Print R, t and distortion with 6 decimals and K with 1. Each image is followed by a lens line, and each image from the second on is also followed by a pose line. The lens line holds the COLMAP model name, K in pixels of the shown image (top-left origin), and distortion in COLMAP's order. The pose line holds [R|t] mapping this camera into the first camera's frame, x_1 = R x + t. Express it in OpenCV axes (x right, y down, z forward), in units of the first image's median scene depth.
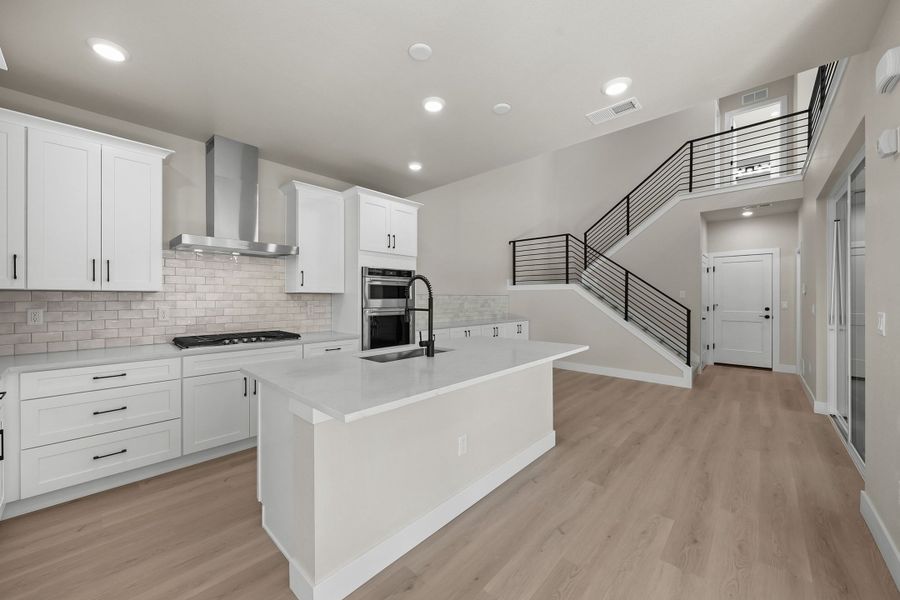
lens RADIAL K [[338.1, 0, 449.9], [0, 338.1, 297.4], [0, 0, 1]] dist [-0.003828, -0.000569]
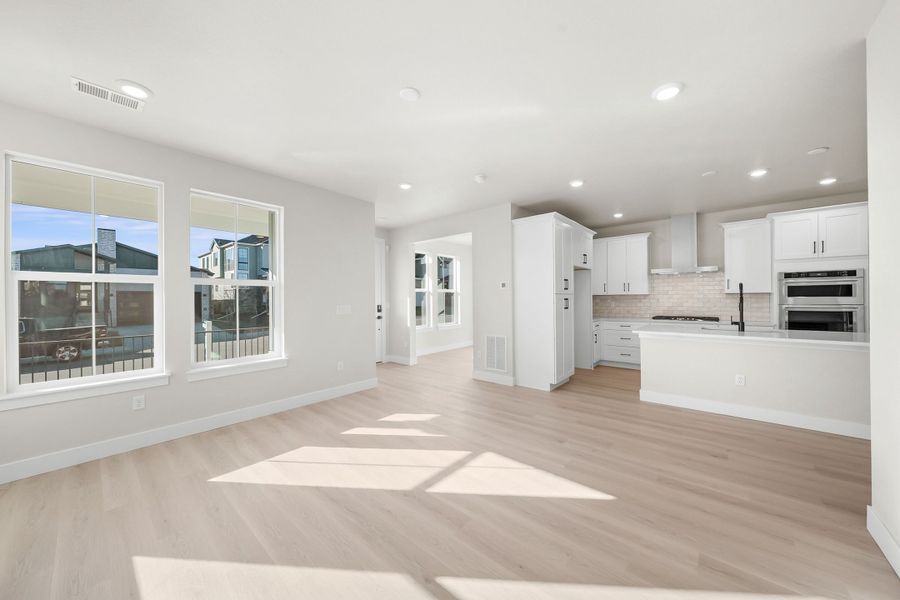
lens RADIAL K [[311.0, 0, 447.3], [0, 311.0, 299.7], [0, 0, 1]] dist [-0.002259, -0.000162]
pose [[0.034035, 0.003491, -0.999415, 0.836648], [0.010508, 0.999937, 0.003851, -0.003051], [0.999365, -0.010632, 0.033996, -0.306536]]
